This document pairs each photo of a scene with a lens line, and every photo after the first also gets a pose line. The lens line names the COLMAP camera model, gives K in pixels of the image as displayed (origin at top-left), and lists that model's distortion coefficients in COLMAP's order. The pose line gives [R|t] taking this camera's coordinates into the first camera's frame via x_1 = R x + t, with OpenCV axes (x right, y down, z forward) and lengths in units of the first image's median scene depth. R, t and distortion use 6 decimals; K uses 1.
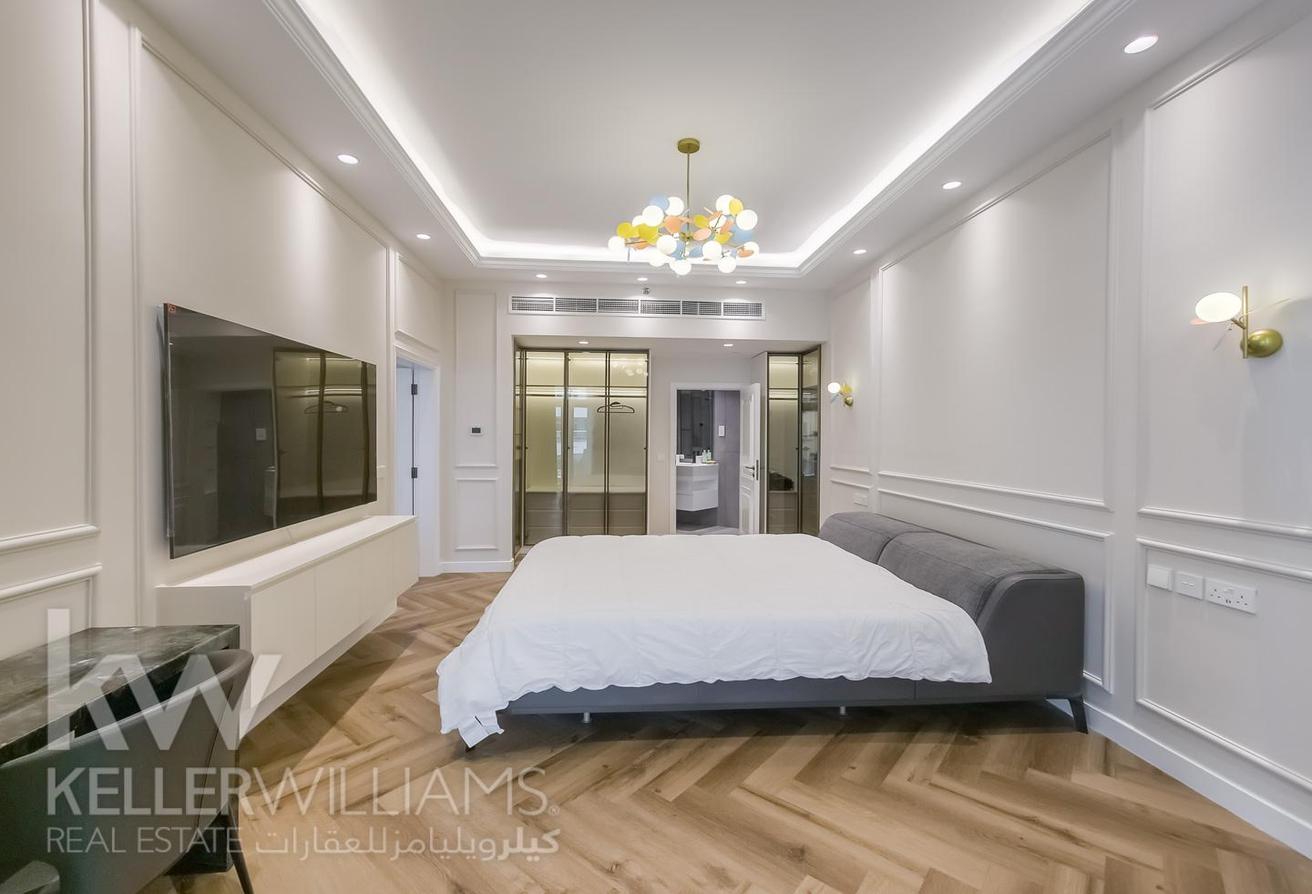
lens RADIAL K [[537.2, 0, 660.0], [0, 537.2, 459.0], [0, 0, 1]] dist [0.000793, 0.001064]
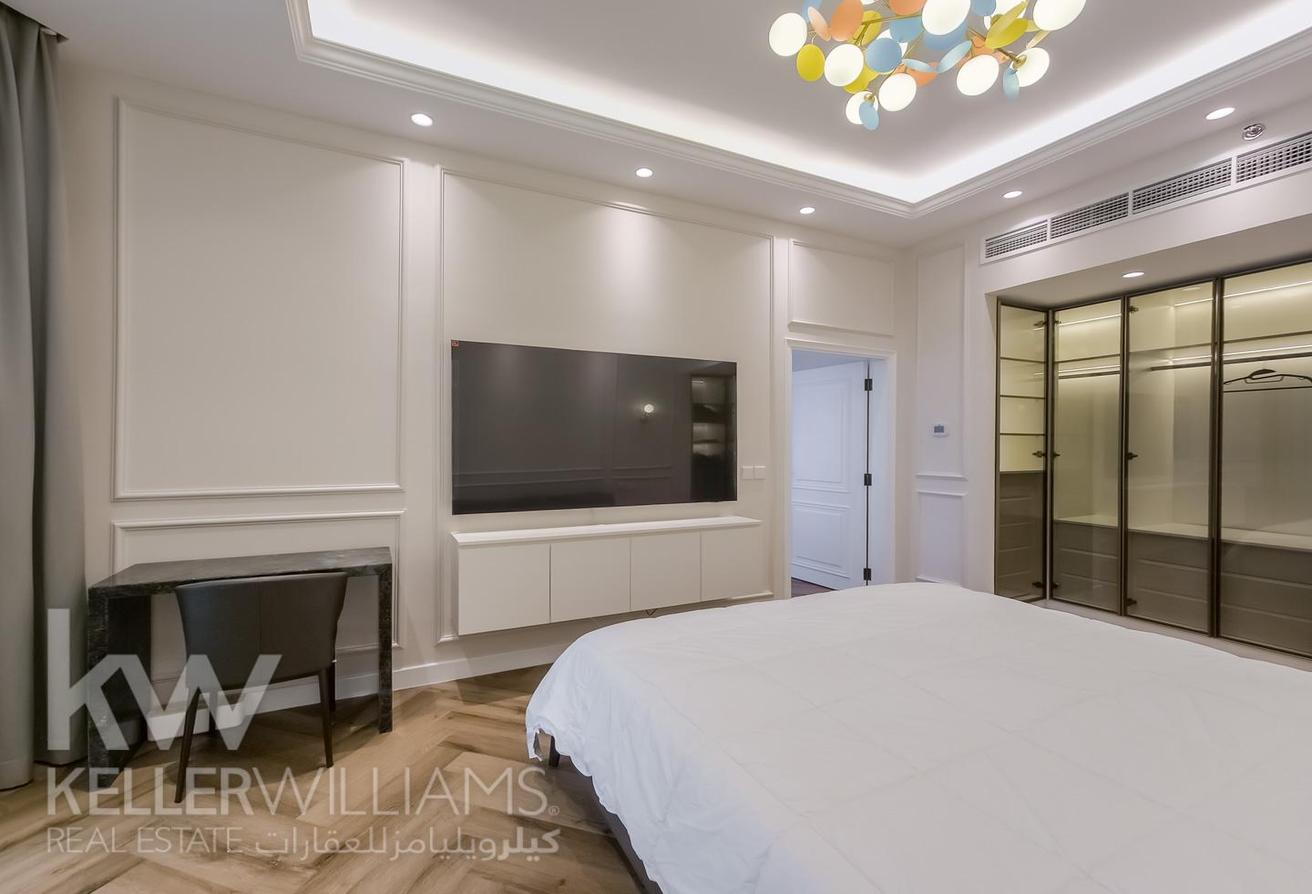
lens RADIAL K [[554.5, 0, 632.2], [0, 554.5, 458.9], [0, 0, 1]] dist [-0.010398, 0.010317]
pose [[0.389816, 0.021033, -0.920652, 0.223553], [-0.040130, 0.999177, 0.005836, 0.002060], [0.920018, 0.034670, 0.390340, 0.293733]]
